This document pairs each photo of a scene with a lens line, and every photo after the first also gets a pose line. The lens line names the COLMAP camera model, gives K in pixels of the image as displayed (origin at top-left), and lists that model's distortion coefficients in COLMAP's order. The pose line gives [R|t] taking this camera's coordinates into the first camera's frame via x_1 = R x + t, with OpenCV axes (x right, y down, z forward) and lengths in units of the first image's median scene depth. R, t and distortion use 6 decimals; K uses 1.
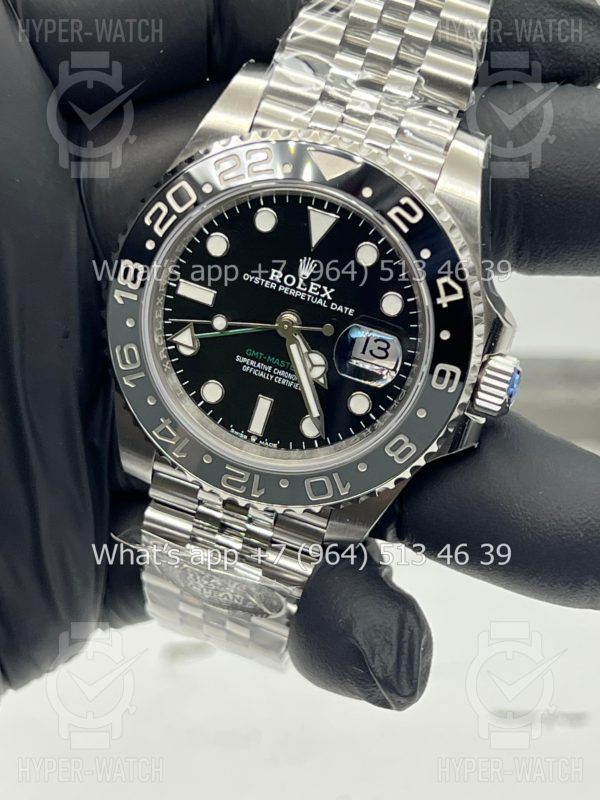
lens RADIAL K [[1834.0, 0, 300.0], [0, 1834.0, 400.0], [0, 0, 1]] dist [0.007131, 0.196621]
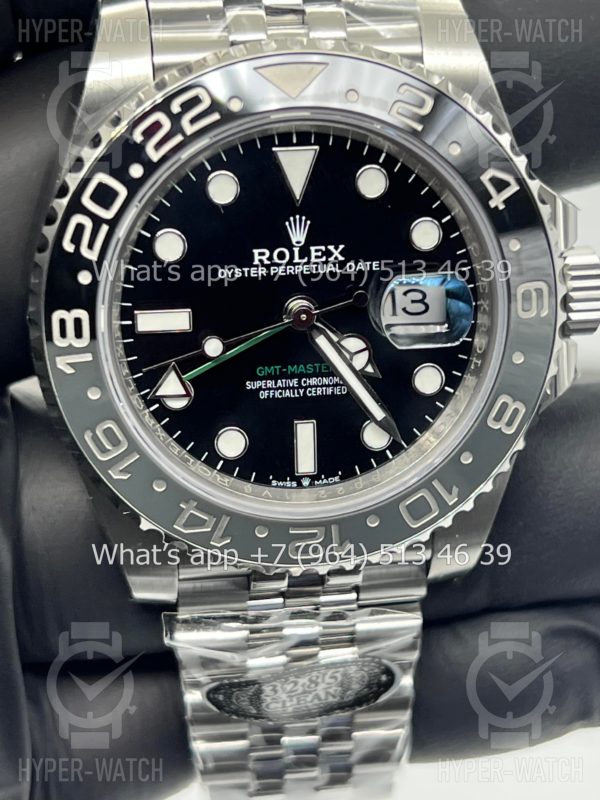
lens RADIAL K [[1795.2, 0, 300.0], [0, 1795.2, 400.0], [0, 0, 1]] dist [0.129353, 0.180817]
pose [[0.892708, -0.370586, 0.256394, -0.200342], [0.378609, 0.925356, 0.019257, -0.023625], [-0.244393, 0.079882, 0.966380, 0.321012]]
